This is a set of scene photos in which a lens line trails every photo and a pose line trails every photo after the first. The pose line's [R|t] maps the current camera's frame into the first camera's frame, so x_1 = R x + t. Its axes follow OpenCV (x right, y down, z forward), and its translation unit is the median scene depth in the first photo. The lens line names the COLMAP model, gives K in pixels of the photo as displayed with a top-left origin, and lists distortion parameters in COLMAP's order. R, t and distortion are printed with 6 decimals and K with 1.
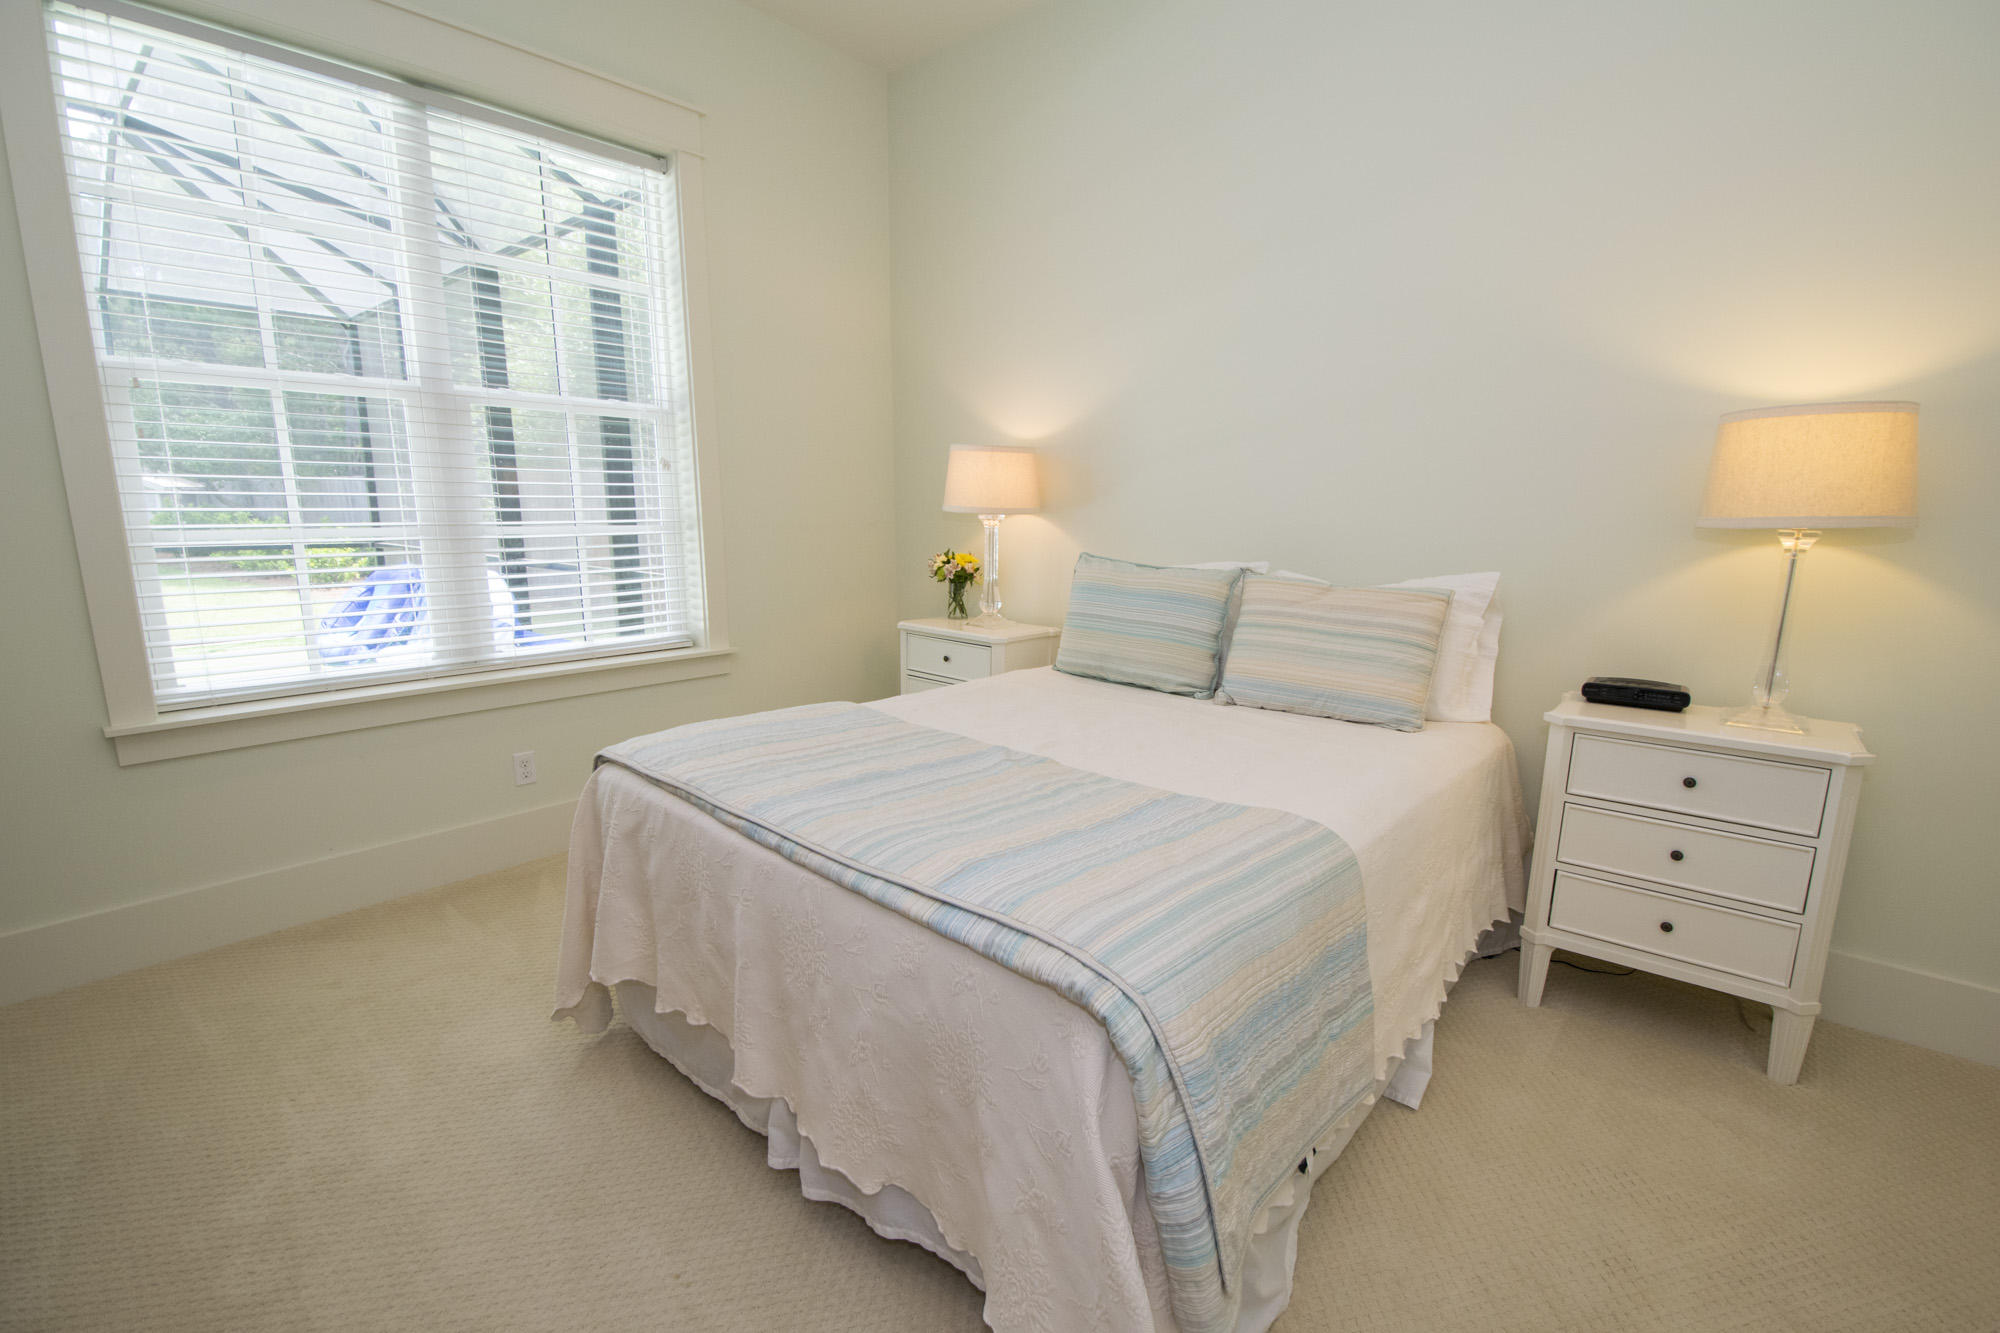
lens RADIAL K [[892.4, 0, 1012.9], [0, 892.4, 682.7], [0, 0, 1]] dist [0.022810, -0.026211]
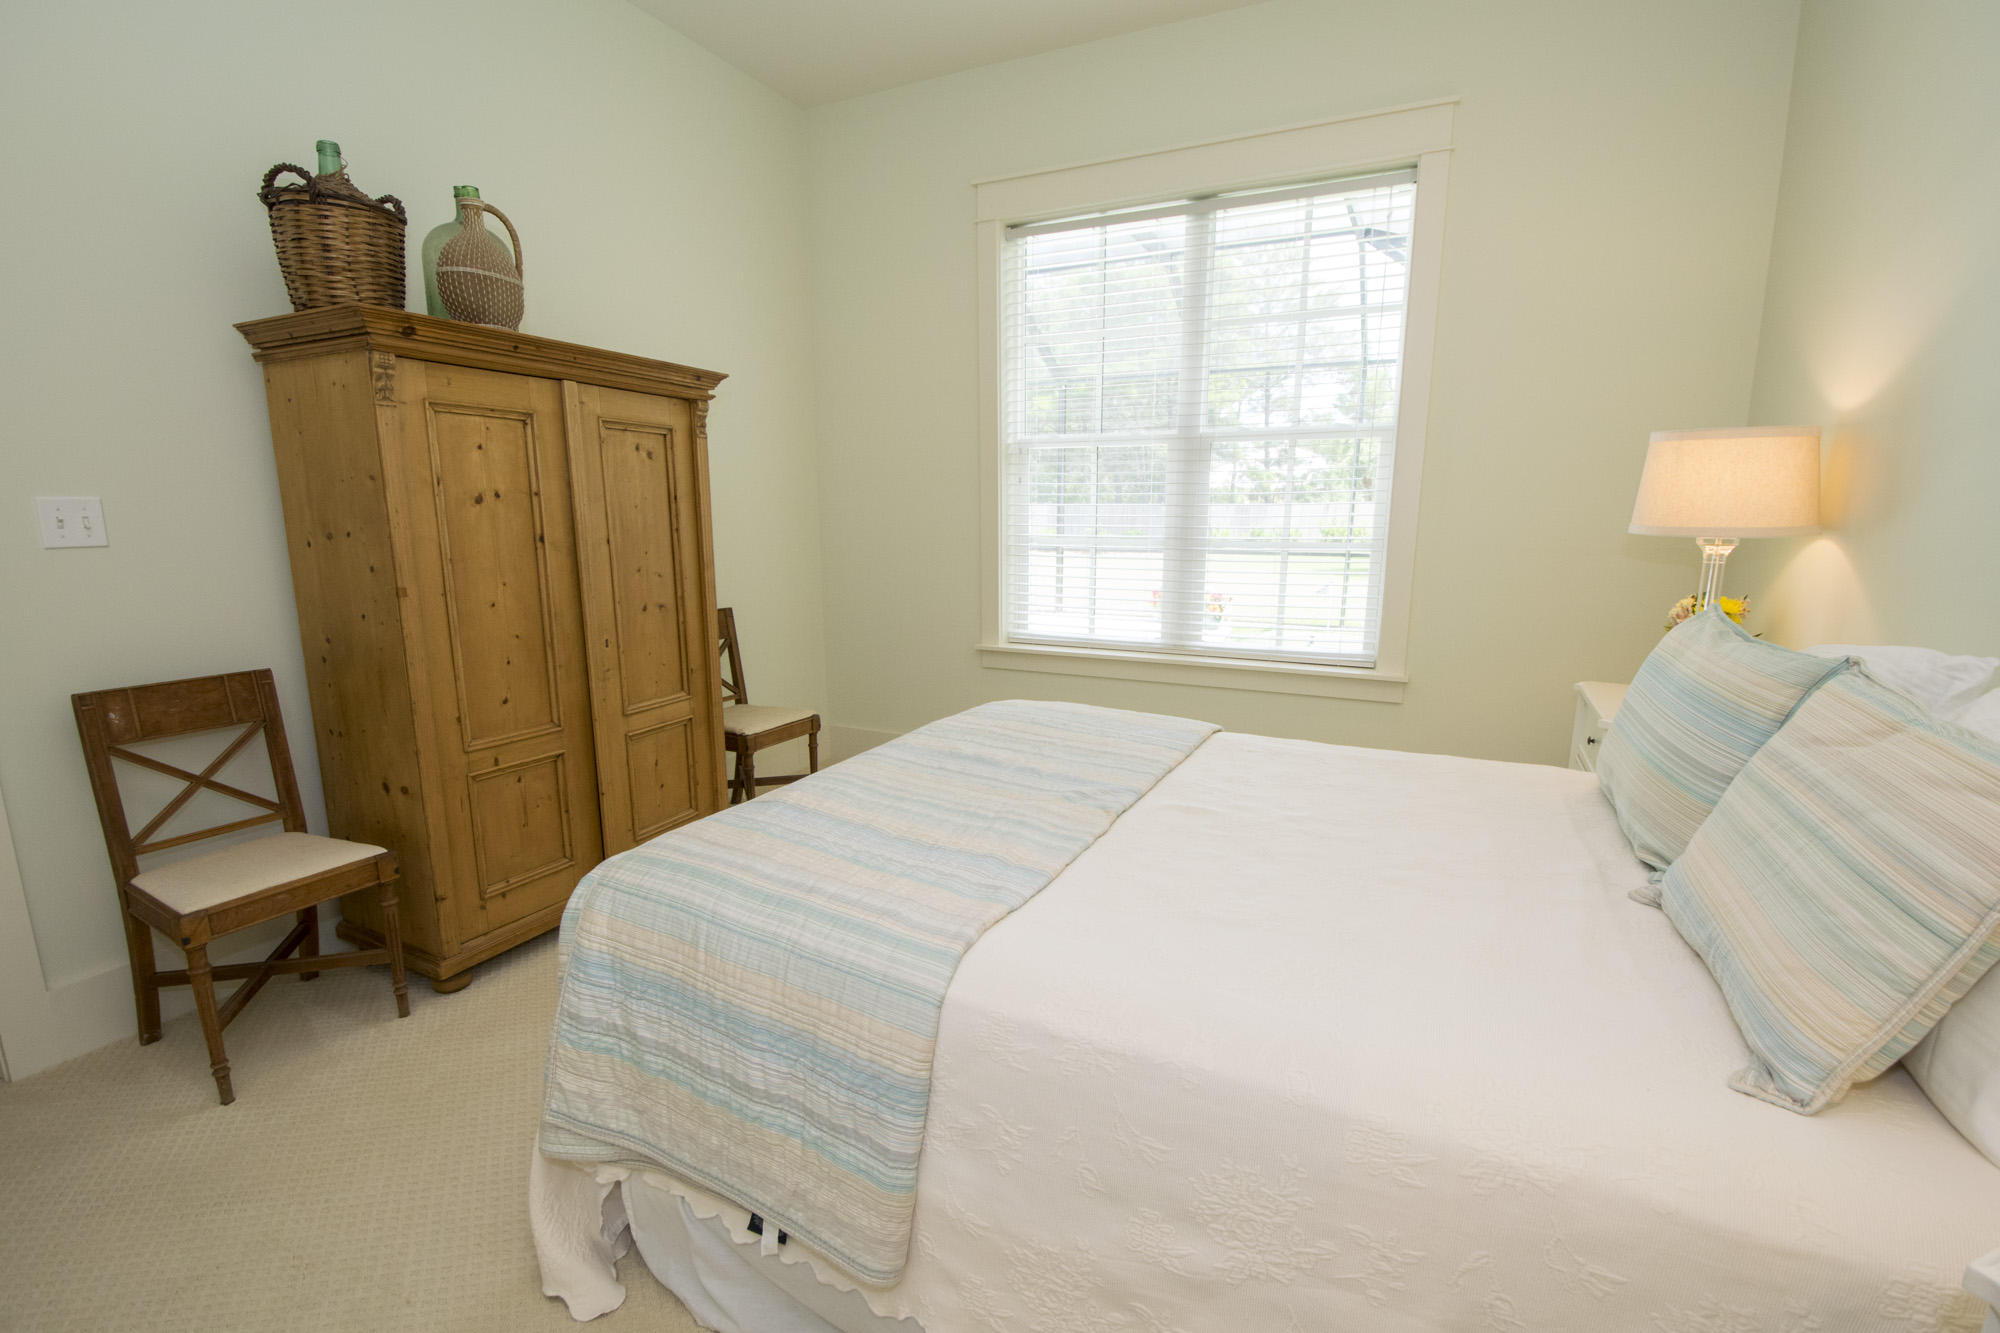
lens RADIAL K [[892.4, 0, 1012.9], [0, 892.4, 682.7], [0, 0, 1]] dist [0.022810, -0.026211]
pose [[0.245101, 0.172079, -0.954104, 0.821433], [-0.190925, 0.973417, 0.126515, -0.126748], [0.950512, 0.151154, 0.271439, 0.635498]]
